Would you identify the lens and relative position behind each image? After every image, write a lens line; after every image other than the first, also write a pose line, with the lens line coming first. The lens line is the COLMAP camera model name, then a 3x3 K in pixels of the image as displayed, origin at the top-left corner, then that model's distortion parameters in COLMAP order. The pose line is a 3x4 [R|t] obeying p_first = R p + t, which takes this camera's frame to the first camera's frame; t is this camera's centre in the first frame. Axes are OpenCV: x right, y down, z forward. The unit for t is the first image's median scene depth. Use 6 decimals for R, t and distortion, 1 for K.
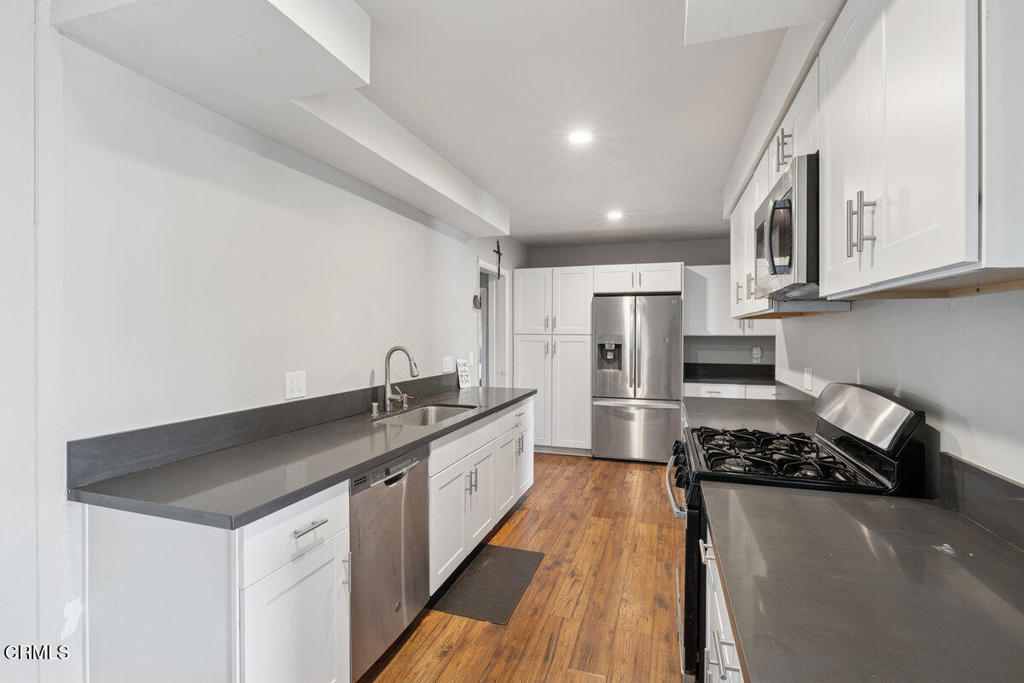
lens RADIAL K [[470.5, 0, 515.1], [0, 470.5, 340.4], [0, 0, 1]] dist [0.001823, 0.001070]
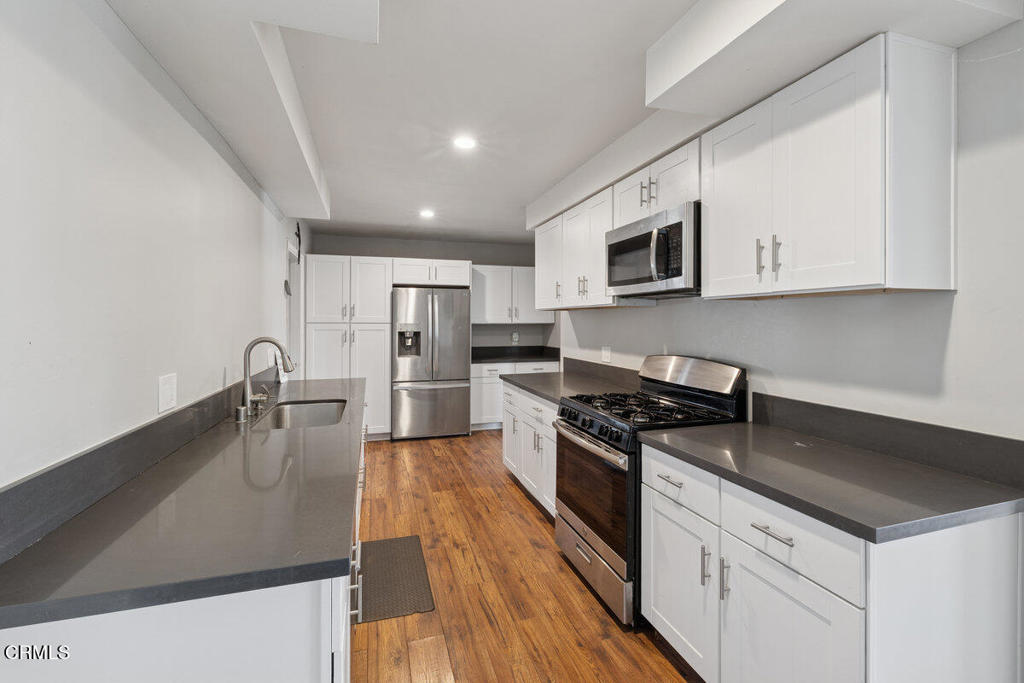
lens RADIAL K [[434.5, 0, 501.8], [0, 434.5, 325.3], [0, 0, 1]] dist [0.000106, 0.001136]
pose [[0.824339, -0.005898, 0.566066, -0.288946], [0.009765, 0.999945, -0.003801, -0.001731], [-0.566012, 0.008661, 0.824351, 0.095643]]
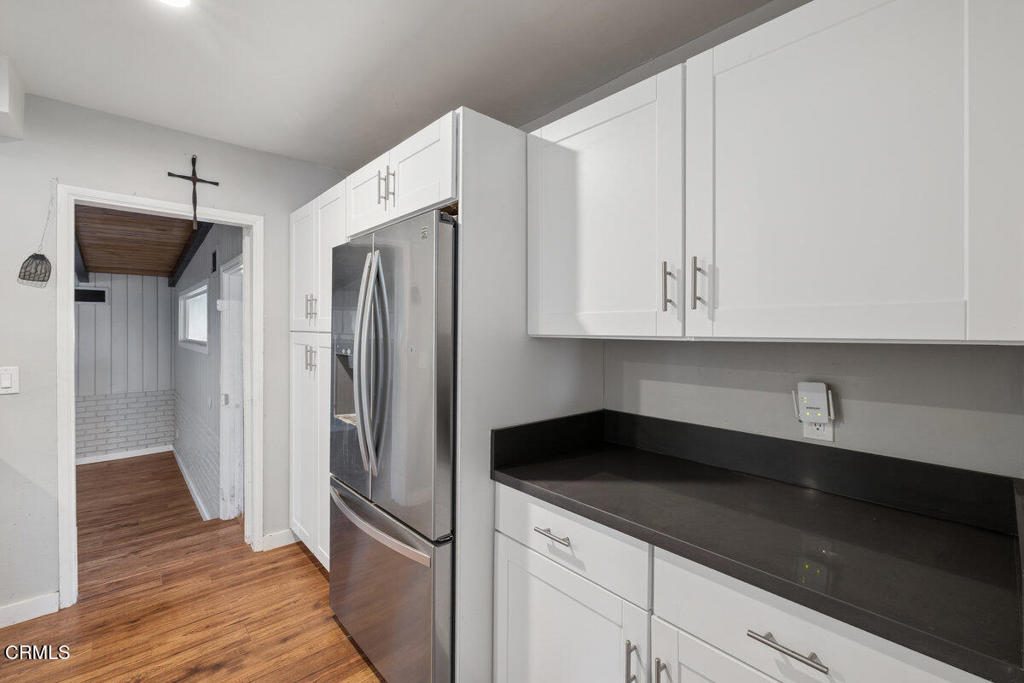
lens RADIAL K [[434.5, 0, 512.4], [0, 434.5, 332.1], [0, 0, 1]] dist [0.000106, 0.001136]
pose [[0.864860, 0.005119, -0.501986, 0.795854], [-0.009780, 0.999930, -0.006653, -0.017243], [0.501917, 0.010664, 0.864850, 1.138763]]
